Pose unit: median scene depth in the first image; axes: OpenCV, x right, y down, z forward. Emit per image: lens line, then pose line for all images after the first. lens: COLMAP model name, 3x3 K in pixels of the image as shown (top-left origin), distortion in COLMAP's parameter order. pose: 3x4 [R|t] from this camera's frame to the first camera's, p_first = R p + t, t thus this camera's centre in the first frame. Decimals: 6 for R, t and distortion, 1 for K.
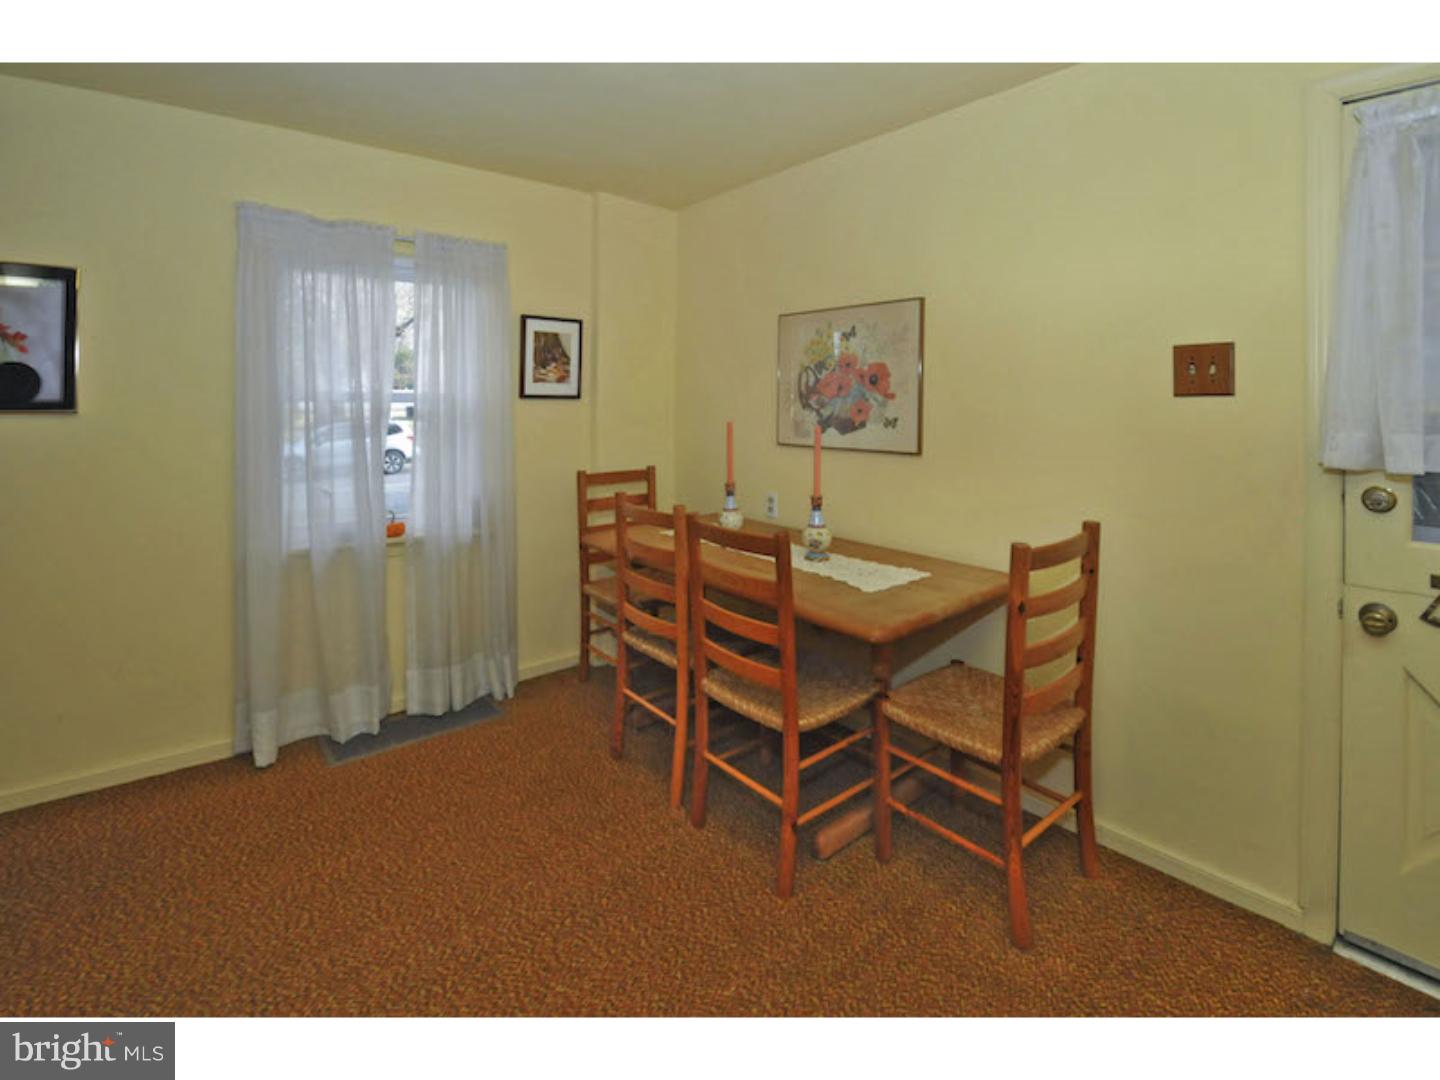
lens RADIAL K [[695.8, 0, 724.1], [0, 695.8, 504.4], [0, 0, 1]] dist [0.000264, 0.000125]
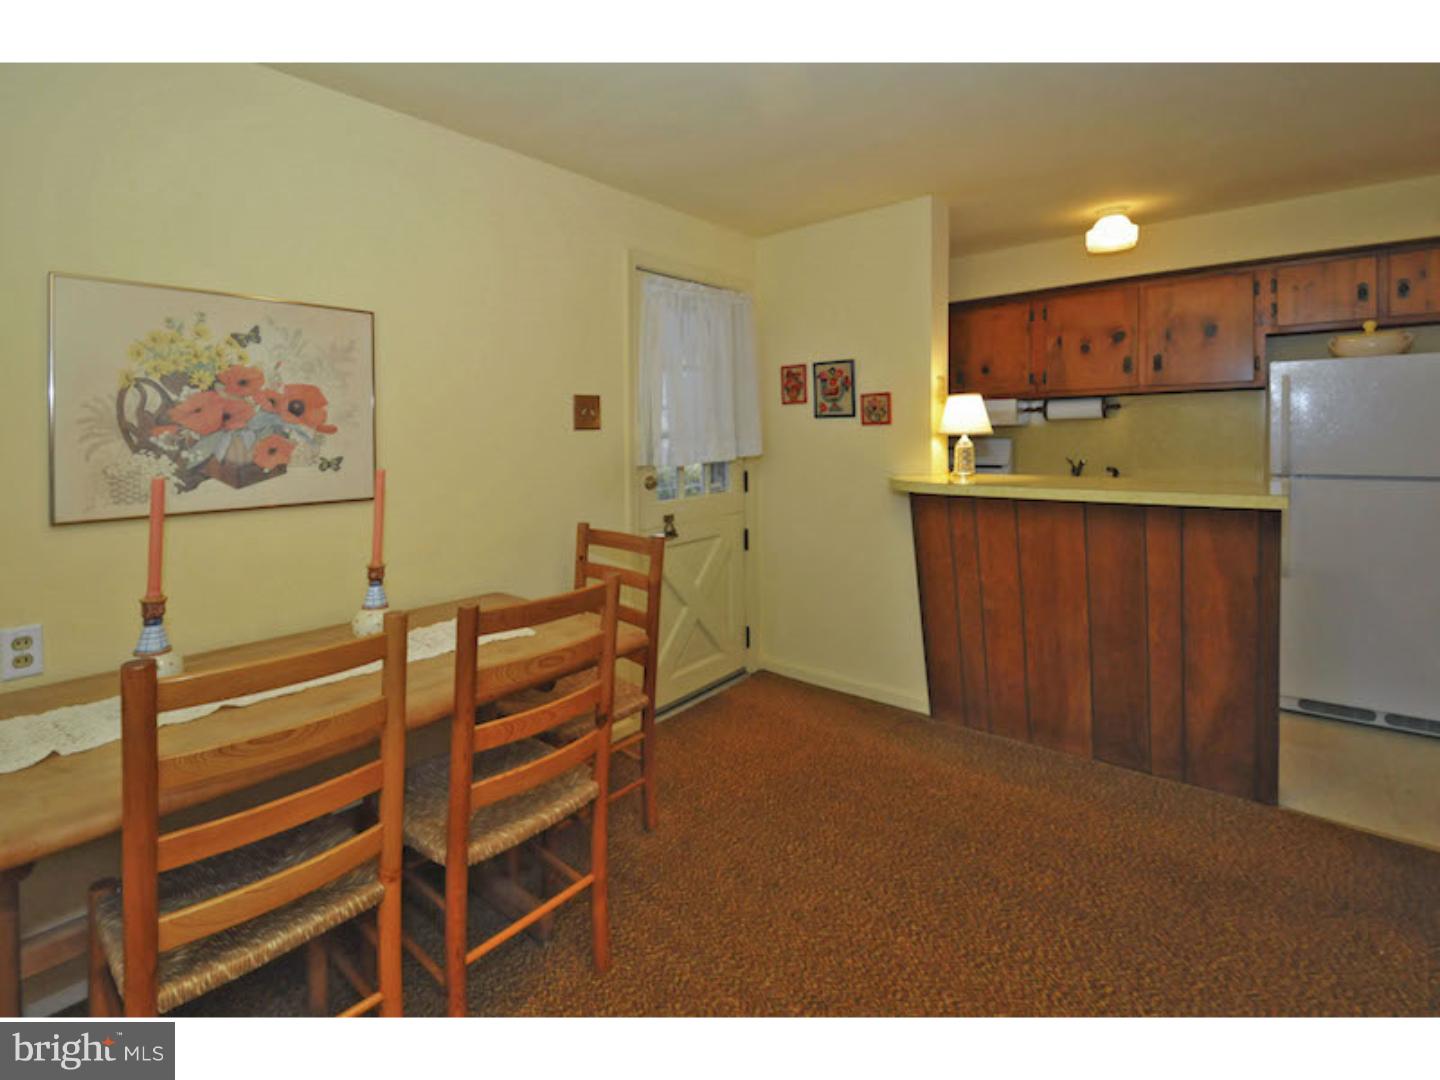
lens RADIAL K [[639.8, 0, 720.0], [0, 639.8, 540.0], [0, 0, 1]] dist [-0.001262, -0.000347]
pose [[-0.174349, -0.158449, 0.971852, -0.529809], [0.161801, 0.968943, 0.187001, -0.095987], [-0.971300, 0.189850, -0.143297, 0.678506]]
